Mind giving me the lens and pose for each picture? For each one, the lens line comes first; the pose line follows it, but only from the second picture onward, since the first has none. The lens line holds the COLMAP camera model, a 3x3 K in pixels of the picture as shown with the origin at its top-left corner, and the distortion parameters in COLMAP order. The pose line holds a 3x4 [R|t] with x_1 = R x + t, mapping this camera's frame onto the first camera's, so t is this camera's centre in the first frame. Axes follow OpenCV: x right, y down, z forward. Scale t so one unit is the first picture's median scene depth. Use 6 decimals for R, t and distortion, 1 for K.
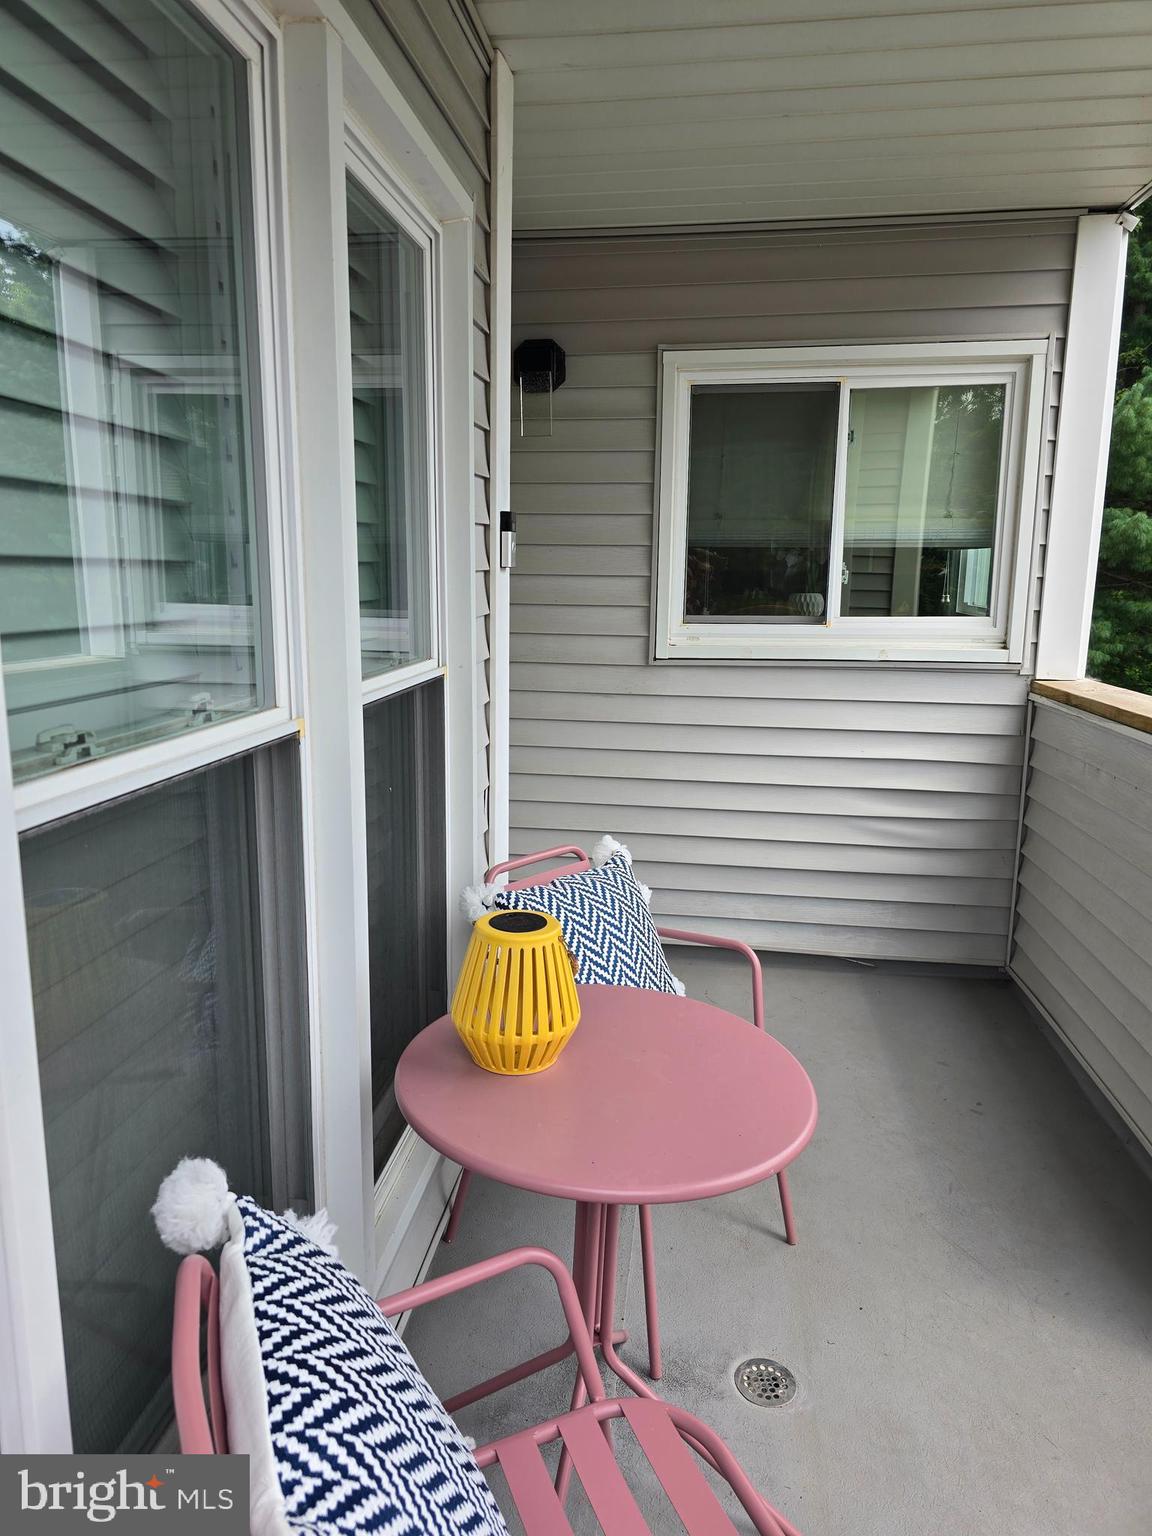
lens RADIAL K [[1024.5, 0, 576.0], [0, 1024.5, 768.0], [0, 0, 1]] dist [0.058767, -0.078513]
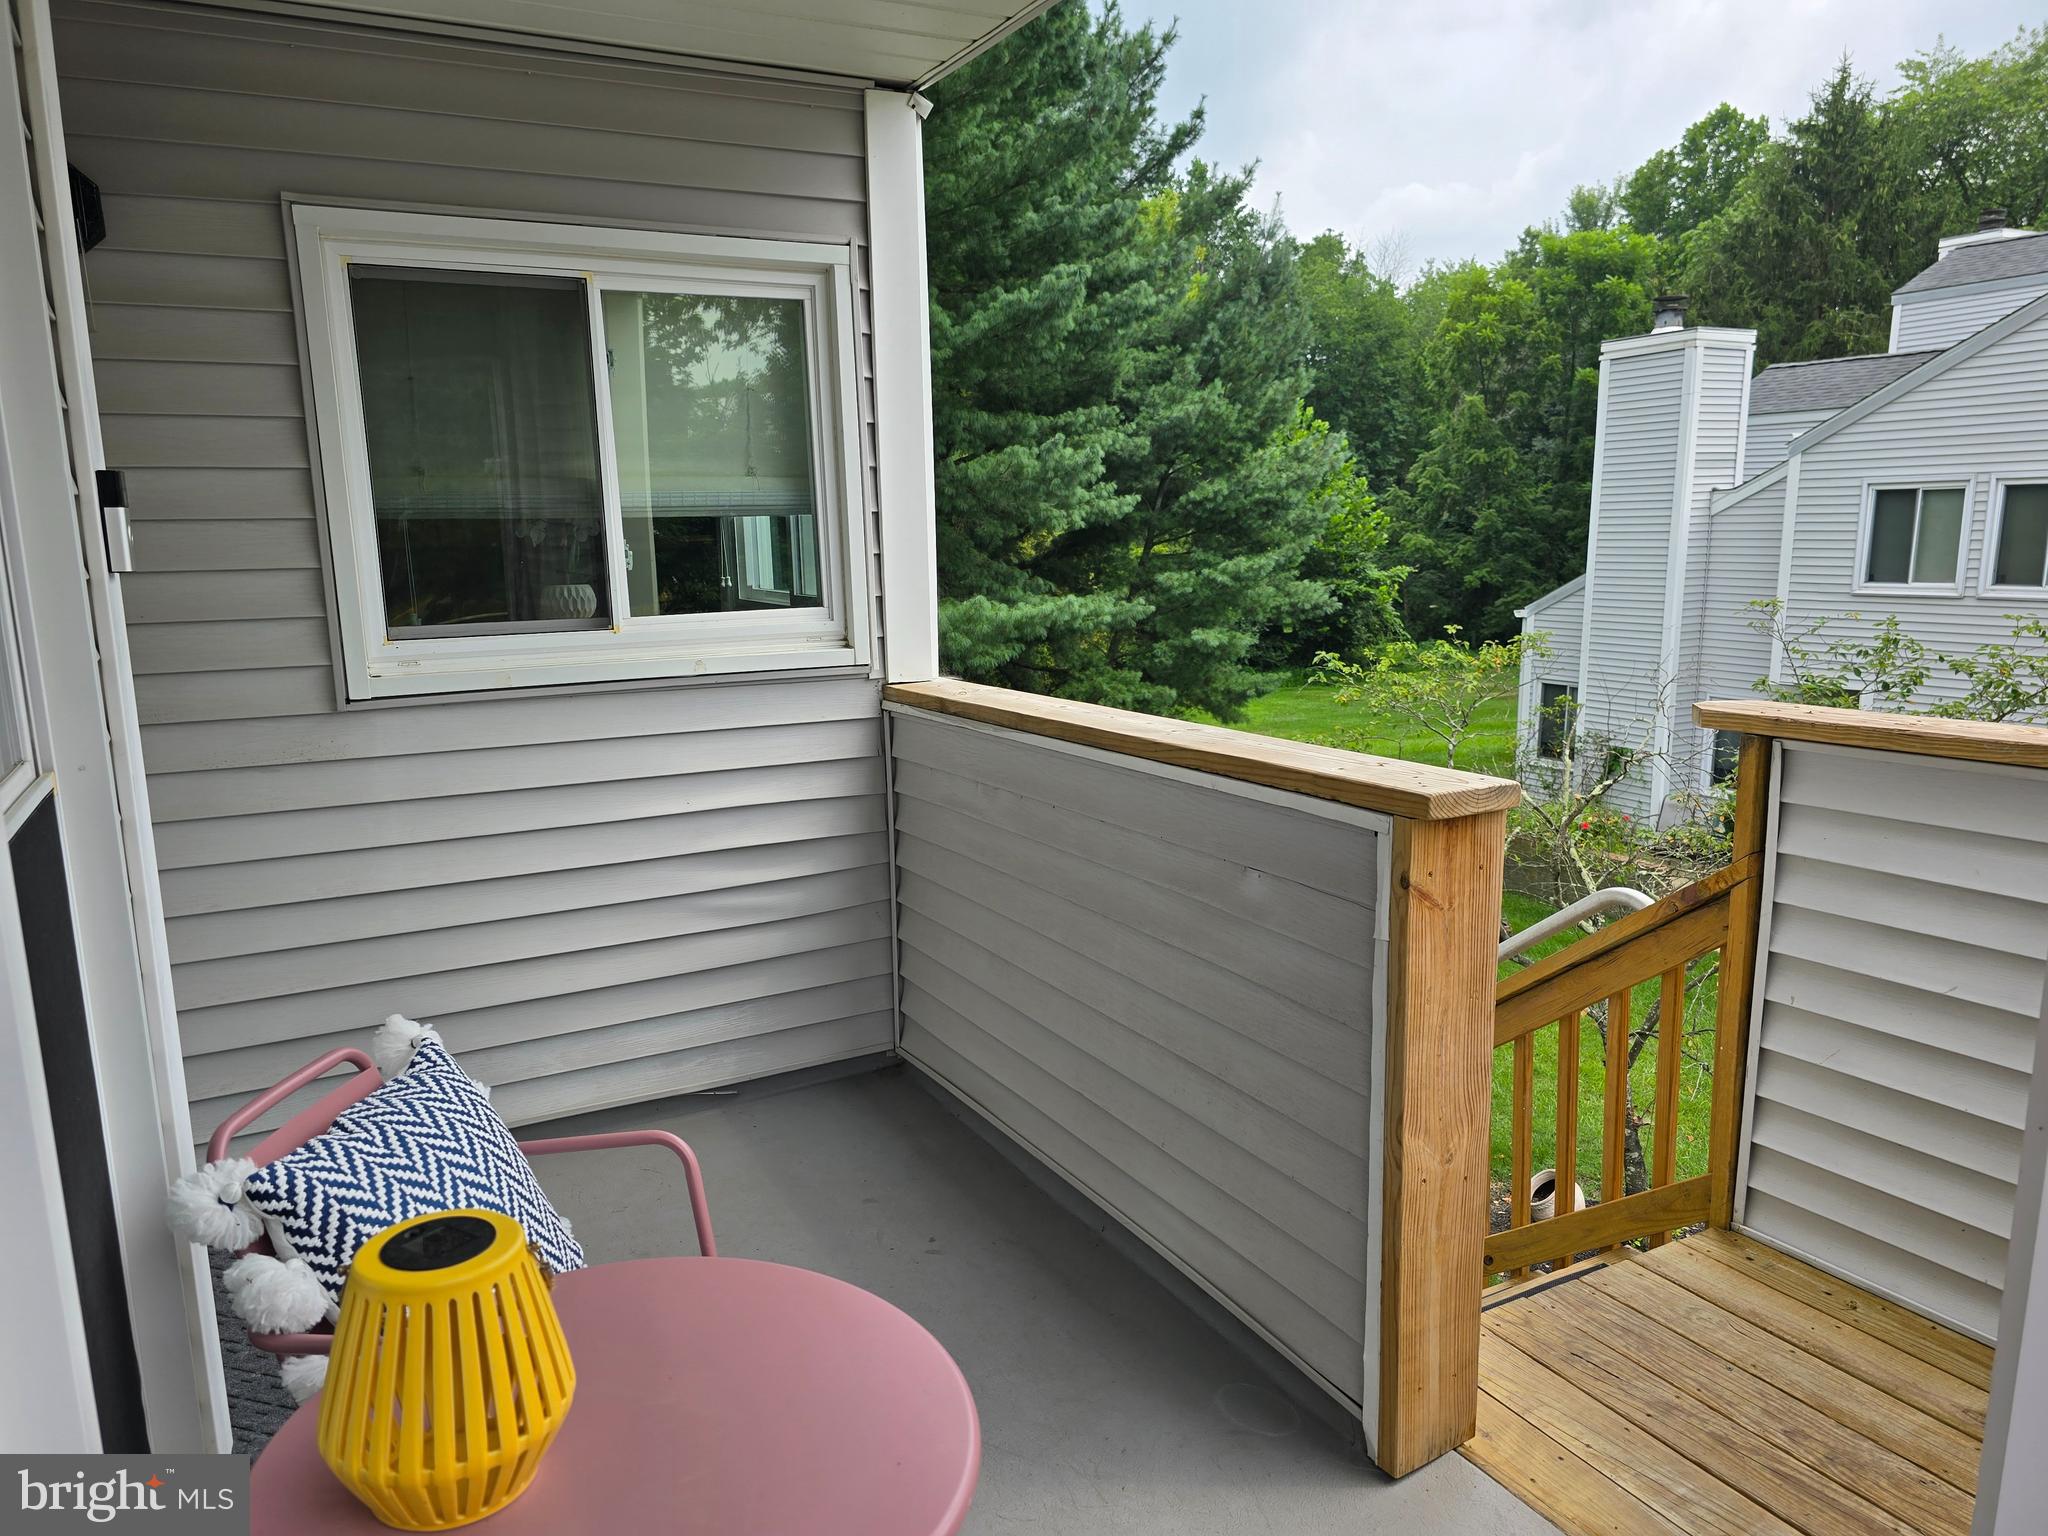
lens RADIAL K [[1366.0, 0, 1023.3], [0, 1366.0, 802.4], [0, 0, 1]] dist [0.058767, -0.078513]
pose [[0.806969, -0.138446, 0.574137, -0.085719], [0.136163, 0.989560, 0.047240, -0.032380], [-0.574683, 0.040055, 0.817395, 0.097279]]
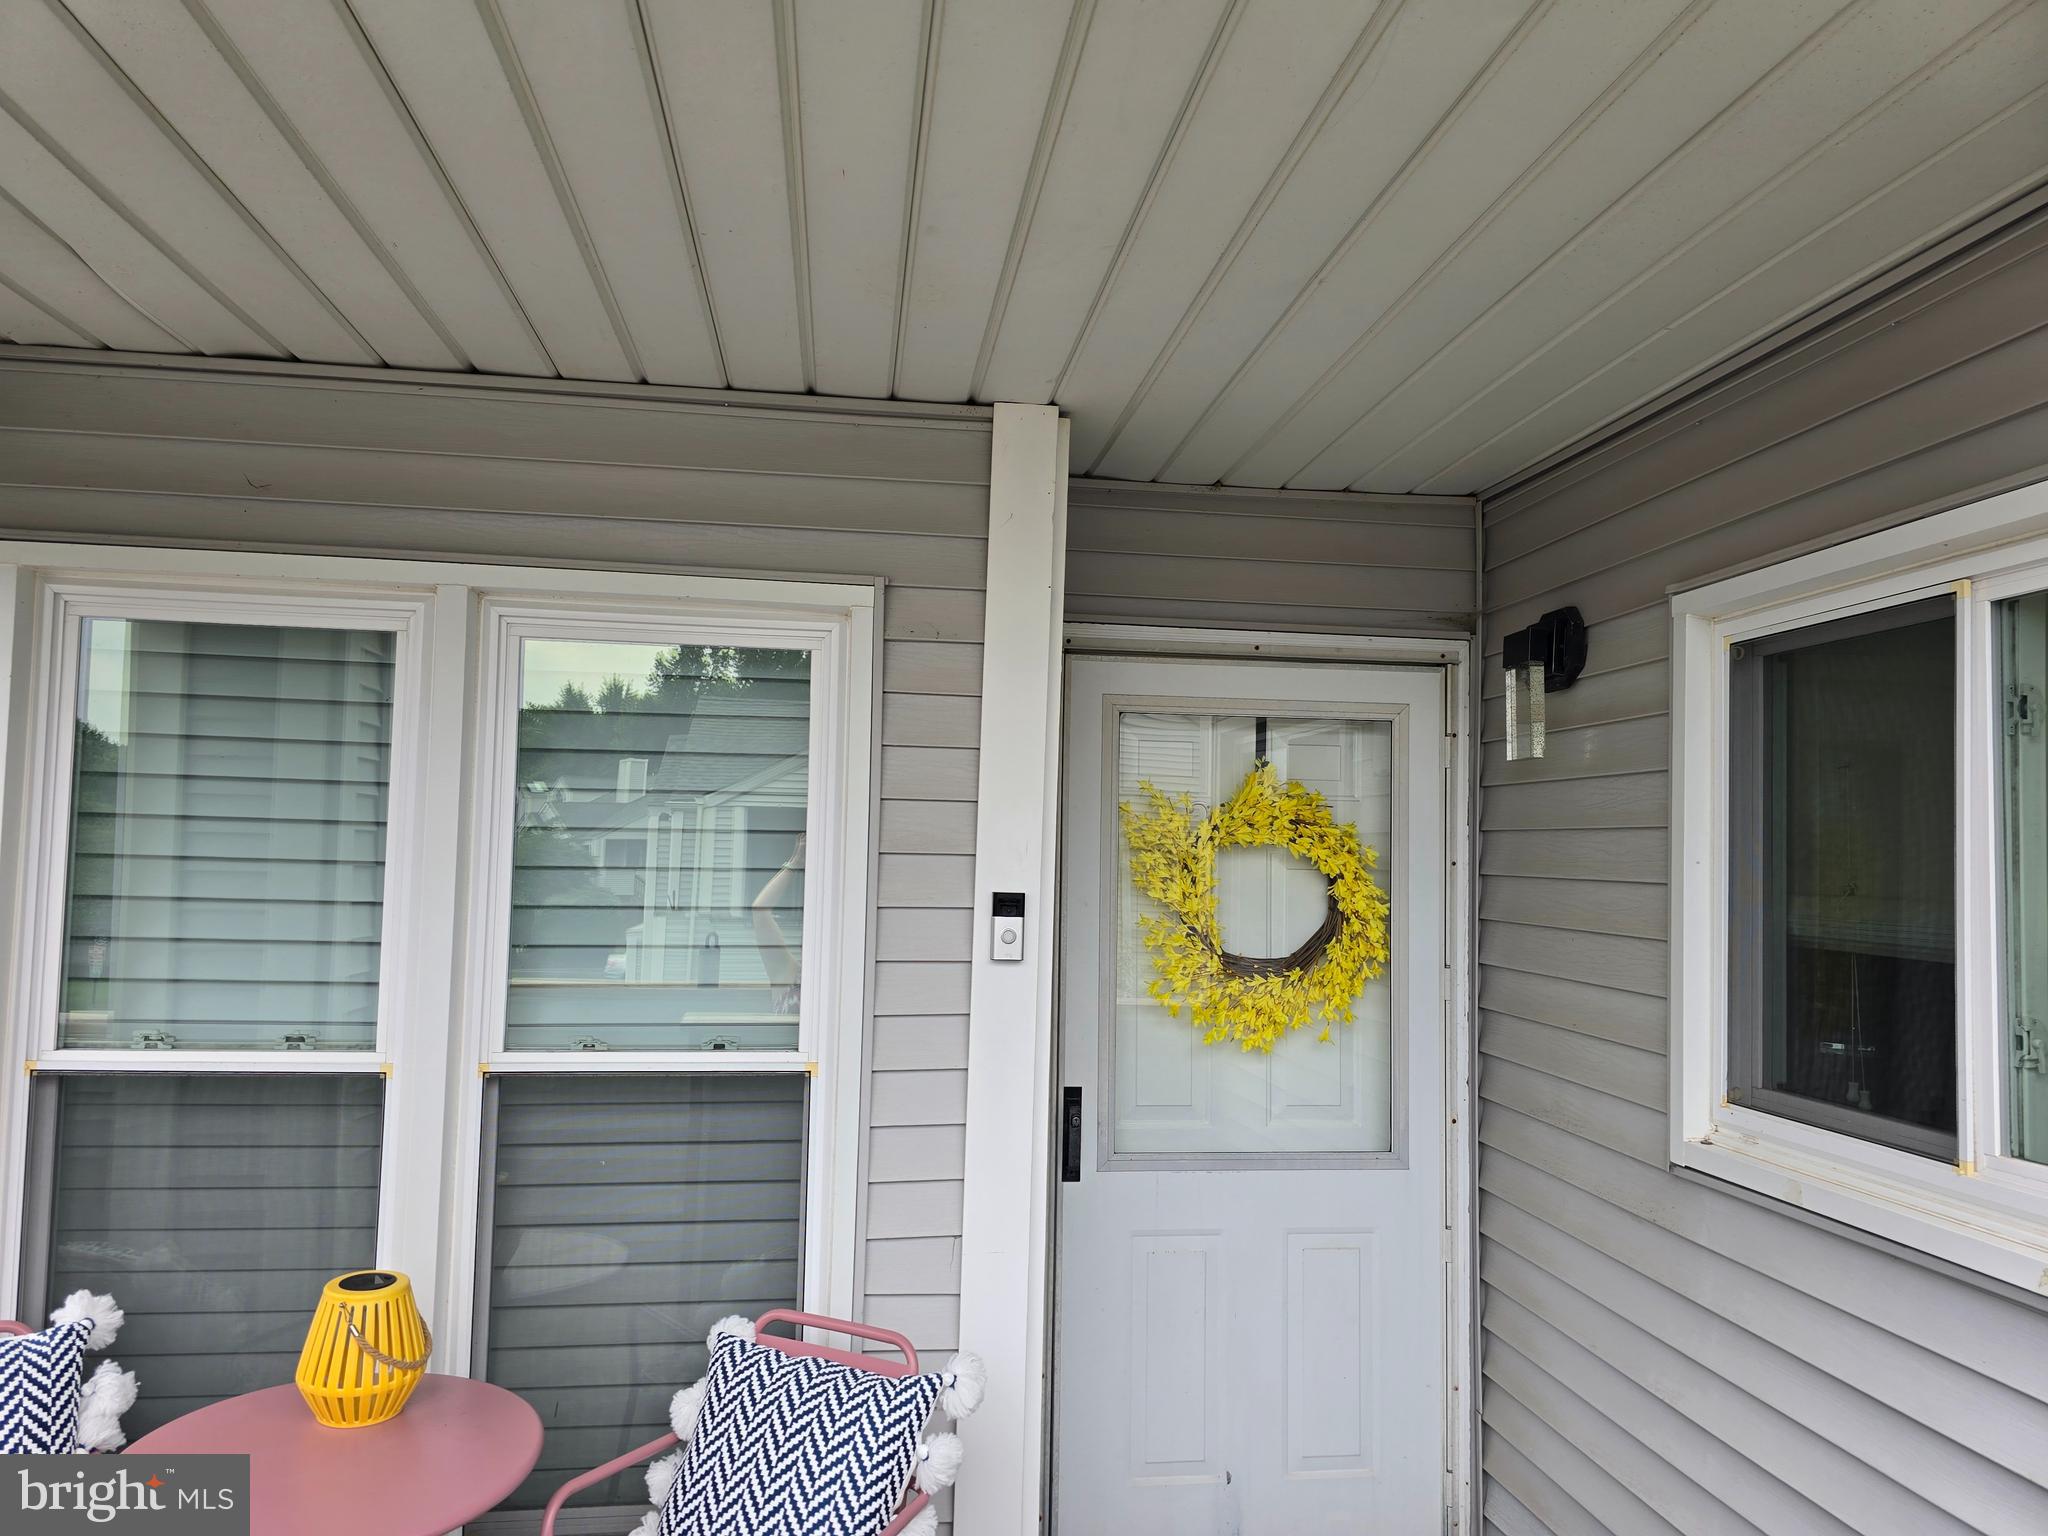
lens RADIAL K [[1401.2, 0, 982.4], [0, 1401.2, 756.6], [0, 0, 1]] dist [0.048290, -0.003796]
pose [[0.251359, -0.073816, -0.965075, 0.726364], [-0.209224, 0.969370, -0.128638, -0.149818], [0.945010, 0.234252, 0.228216, 0.509502]]
